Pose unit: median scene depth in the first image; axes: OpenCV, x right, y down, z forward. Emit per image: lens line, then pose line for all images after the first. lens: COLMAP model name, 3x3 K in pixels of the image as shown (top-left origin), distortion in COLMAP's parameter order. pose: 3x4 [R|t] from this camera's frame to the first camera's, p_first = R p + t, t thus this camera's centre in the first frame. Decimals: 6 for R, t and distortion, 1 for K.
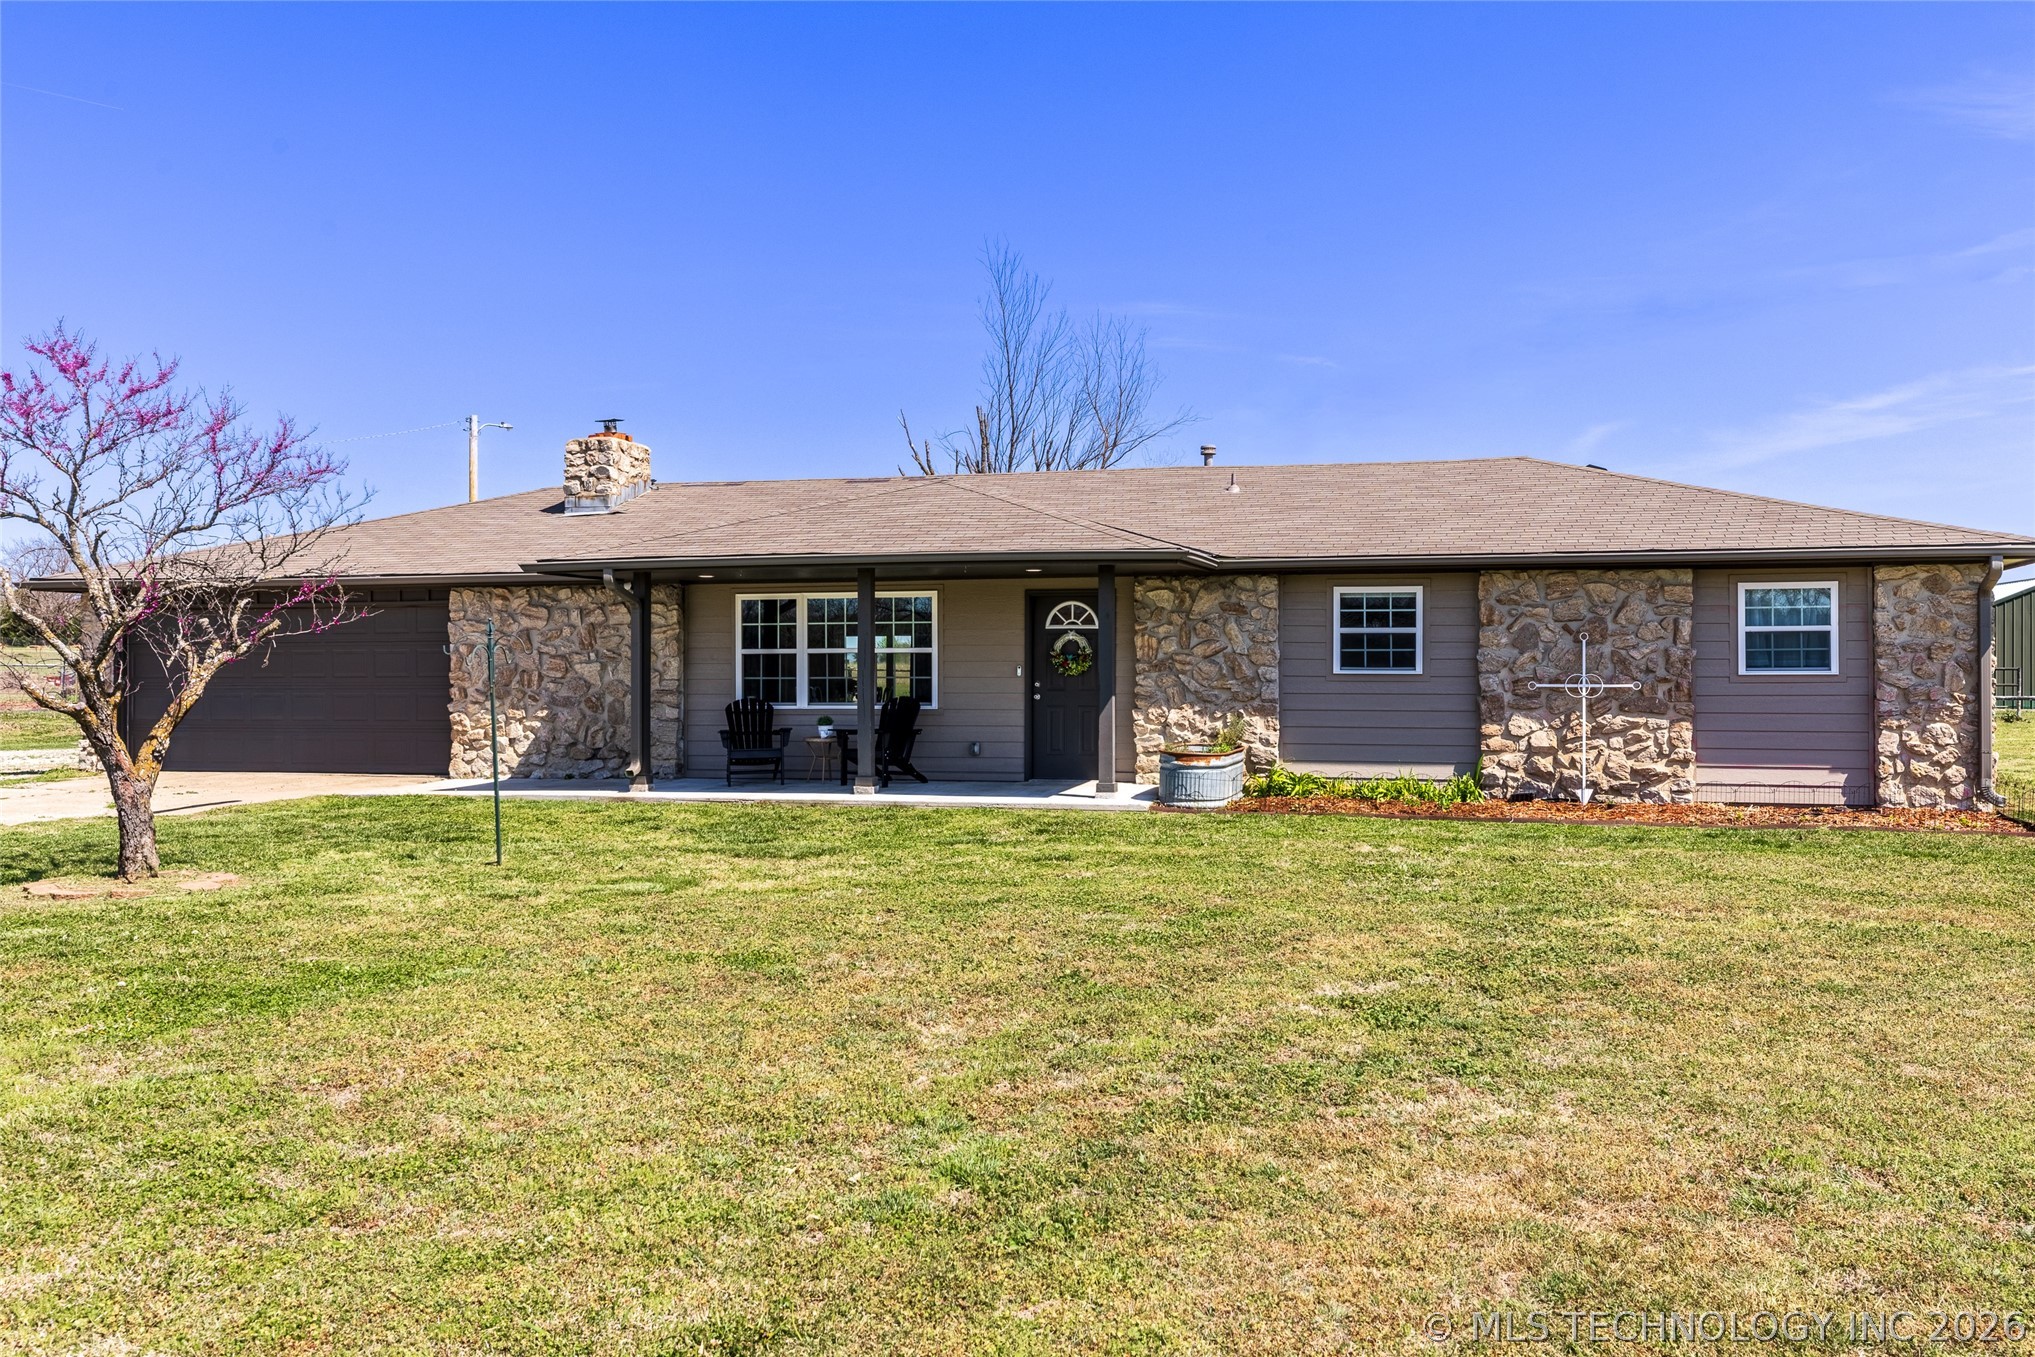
lens RADIAL K [[1565.4, 0, 1024.9], [0, 1565.4, 655.0], [0, 0, 1]] dist [-0.029291, -0.000421]
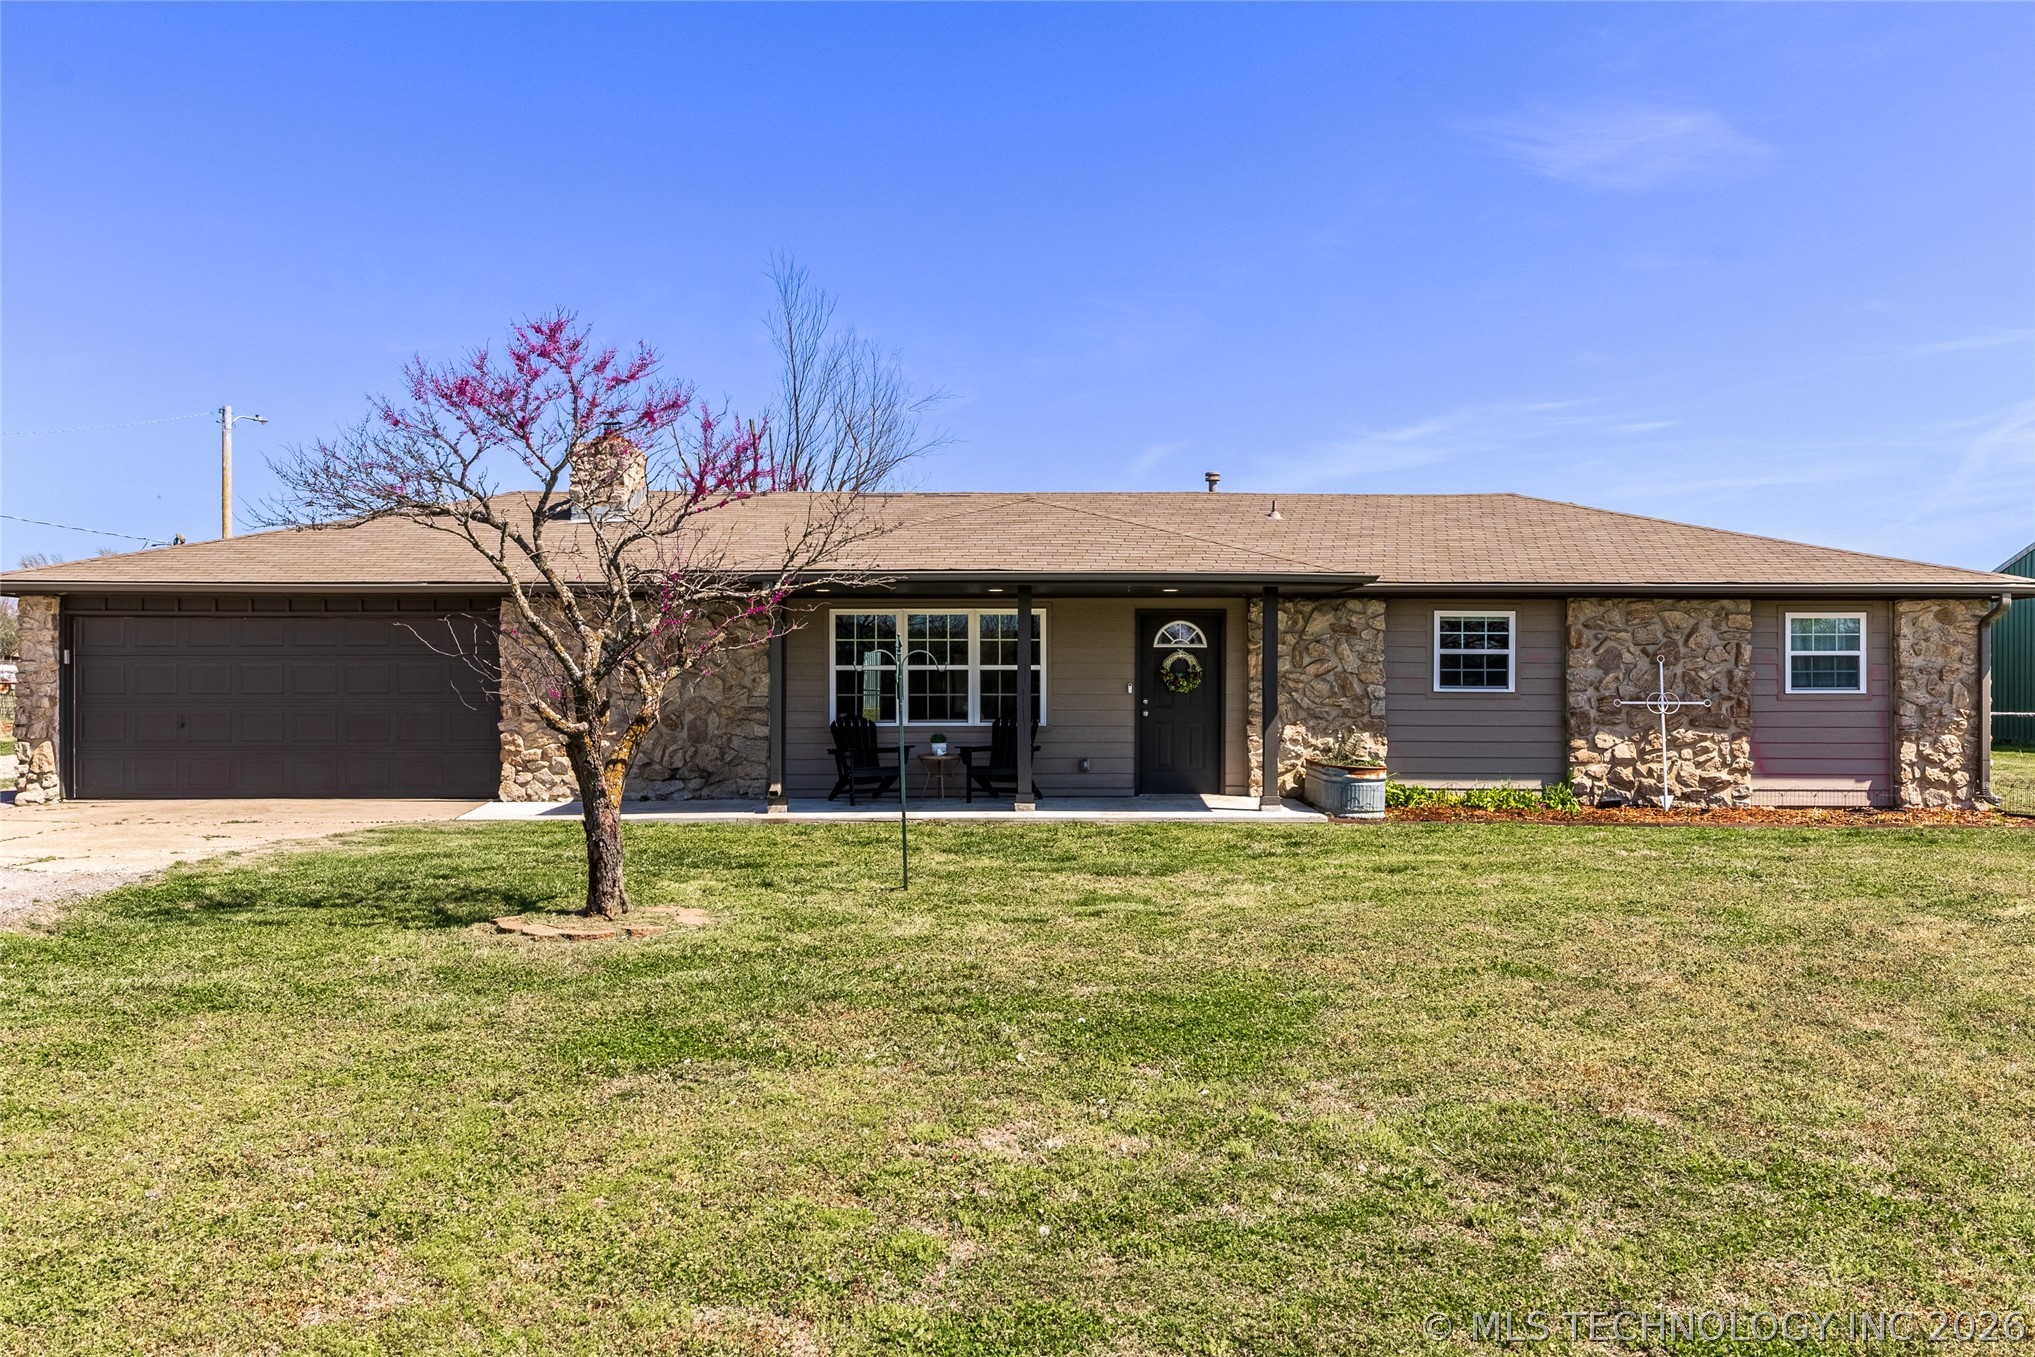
lens RADIAL K [[1548.5, 0, 1017.5], [0, 1548.5, 678.5], [0, 0, 1]] dist [-0.025836, -0.000923]
pose [[0.971141, 0.004048, 0.238472, -0.346365], [-0.005051, 0.999981, 0.003593, 0.000578], [-0.238453, -0.004693, 0.971143, 0.040384]]
